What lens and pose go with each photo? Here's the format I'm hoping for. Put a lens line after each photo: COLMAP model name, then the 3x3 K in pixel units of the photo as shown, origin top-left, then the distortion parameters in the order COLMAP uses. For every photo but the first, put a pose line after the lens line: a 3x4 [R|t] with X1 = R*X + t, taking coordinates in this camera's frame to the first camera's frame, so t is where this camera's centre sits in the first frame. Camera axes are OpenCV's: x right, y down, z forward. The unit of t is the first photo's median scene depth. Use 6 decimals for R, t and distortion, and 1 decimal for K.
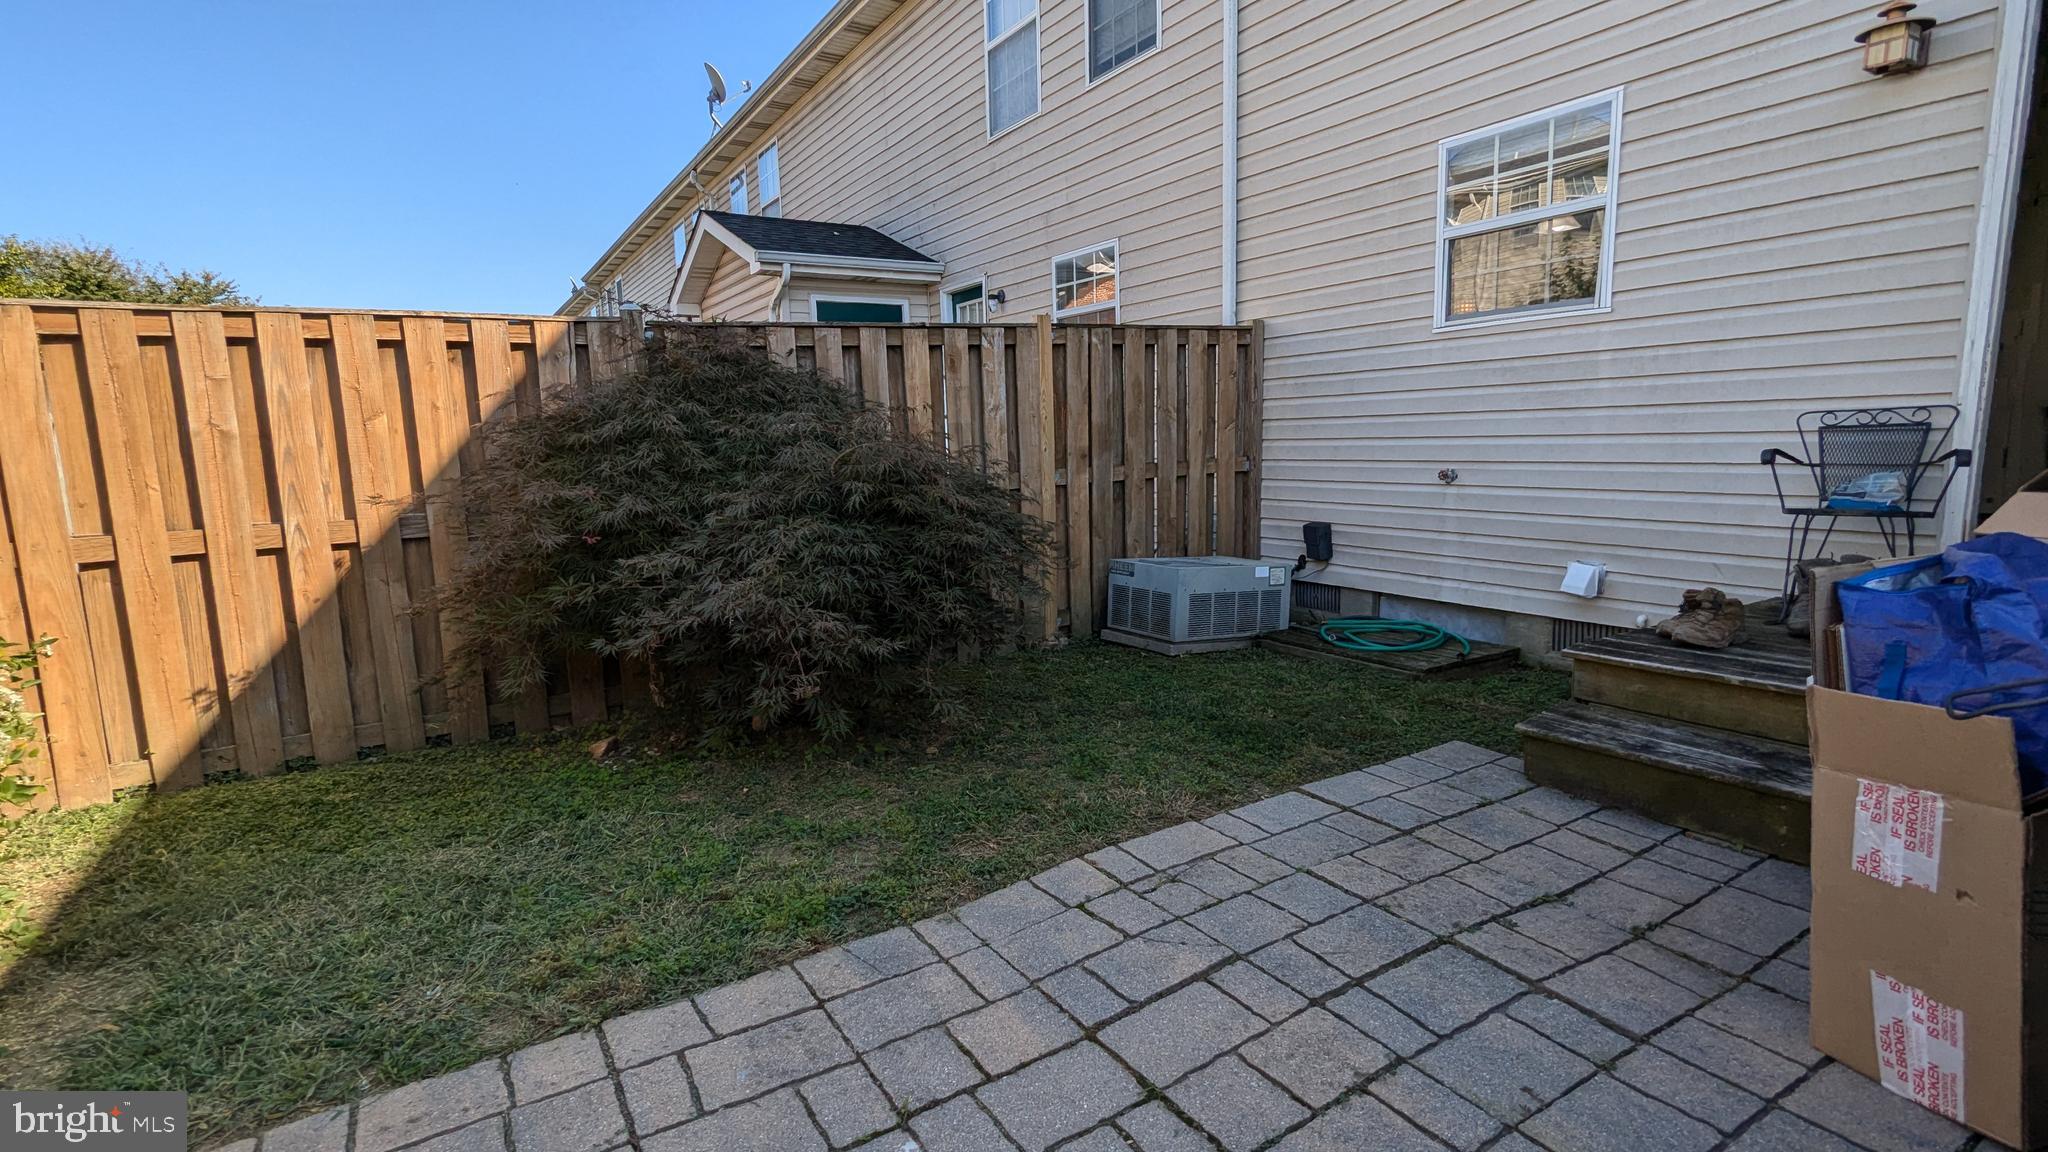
lens RADIAL K [[970.9, 0, 1024.0], [0, 970.9, 576.0], [0, 0, 1]] dist [-0.002065, -0.000459]
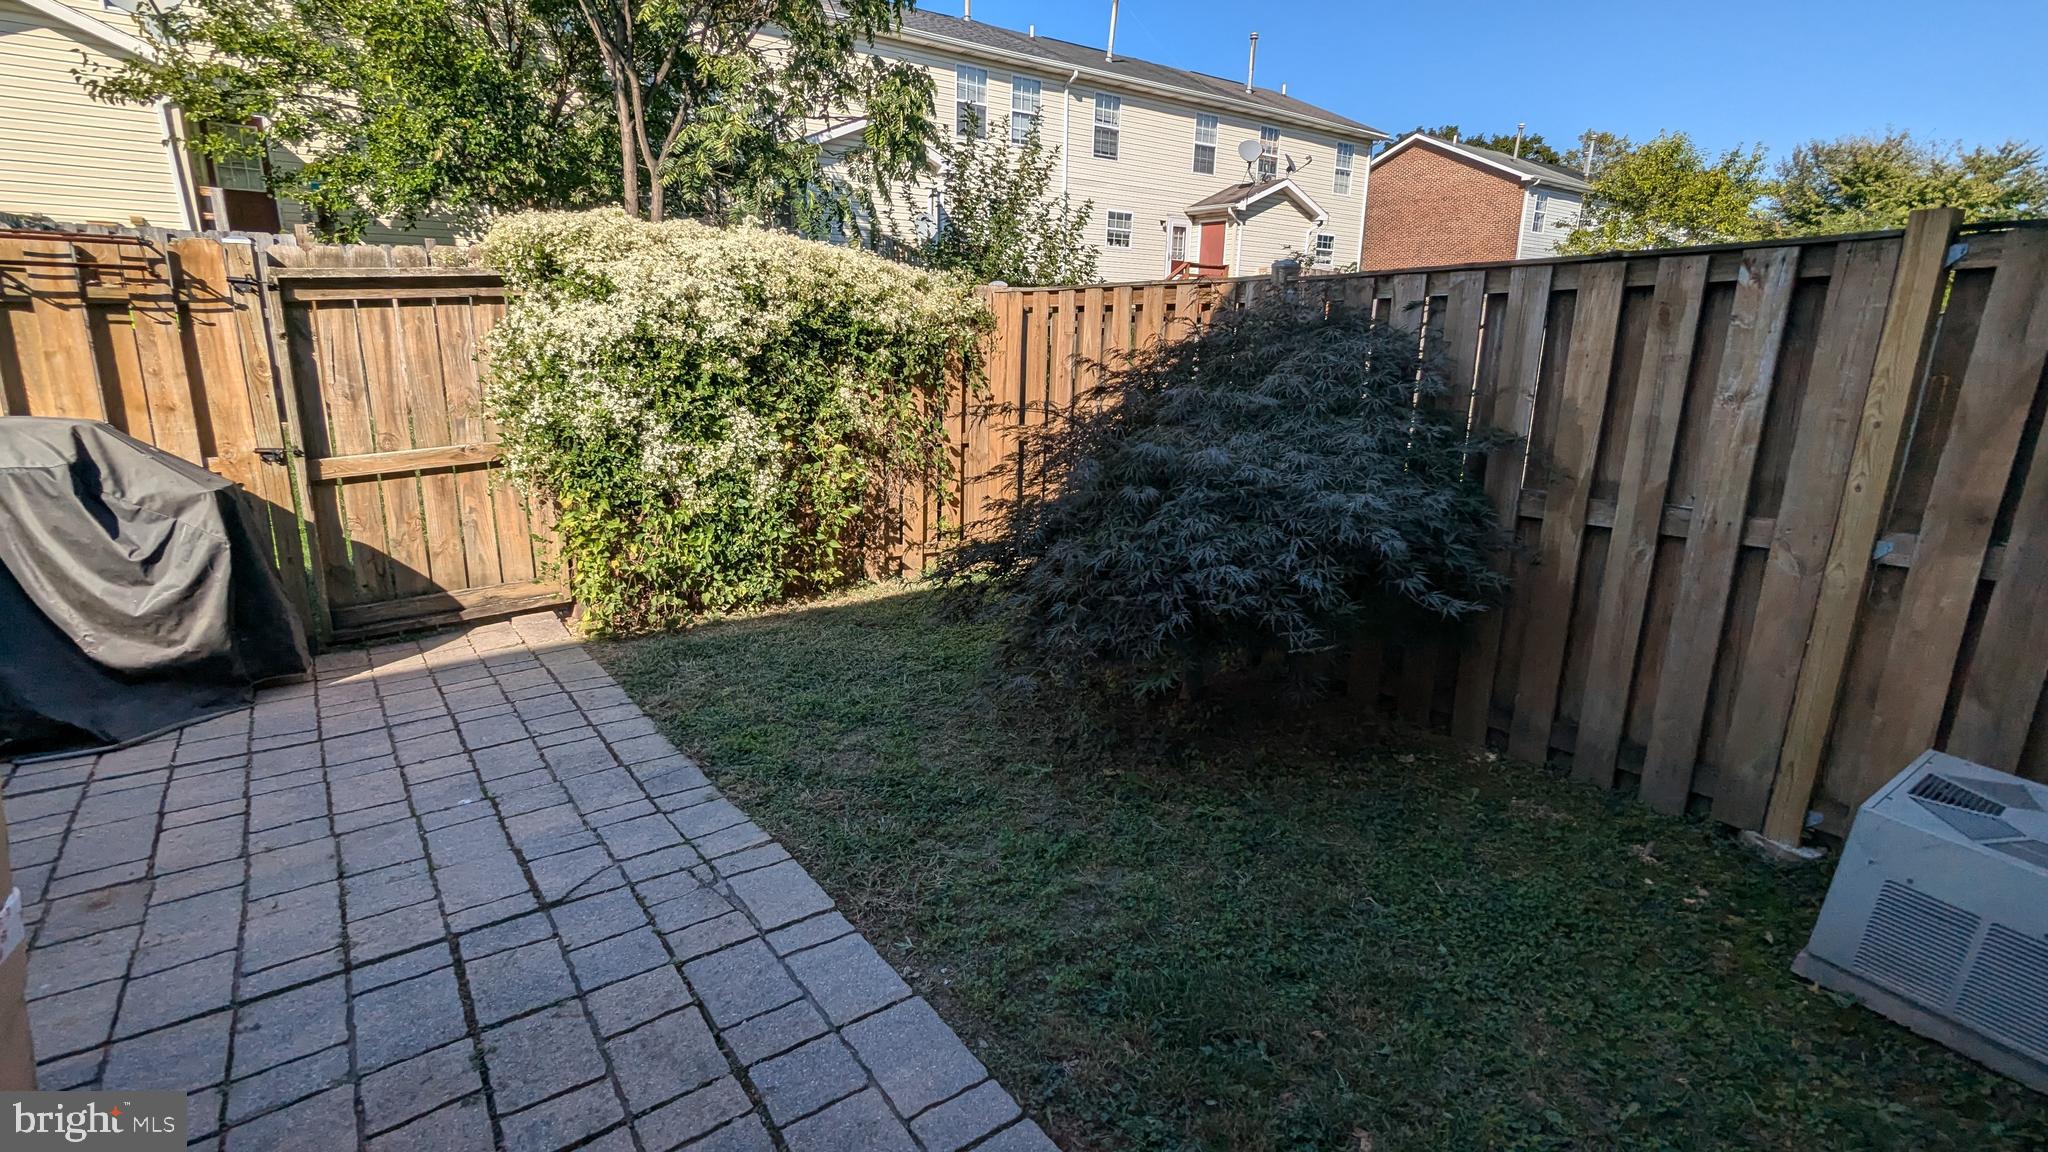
lens RADIAL K [[970.9, 0, 1024.0], [0, 970.9, 576.0], [0, 0, 1]] dist [-0.002065, -0.000459]
pose [[0.069117, 0.273321, -0.959436, 0.932881], [-0.162352, 0.951997, 0.259506, -0.282431], [0.984309, 0.137830, 0.110174, 1.013320]]
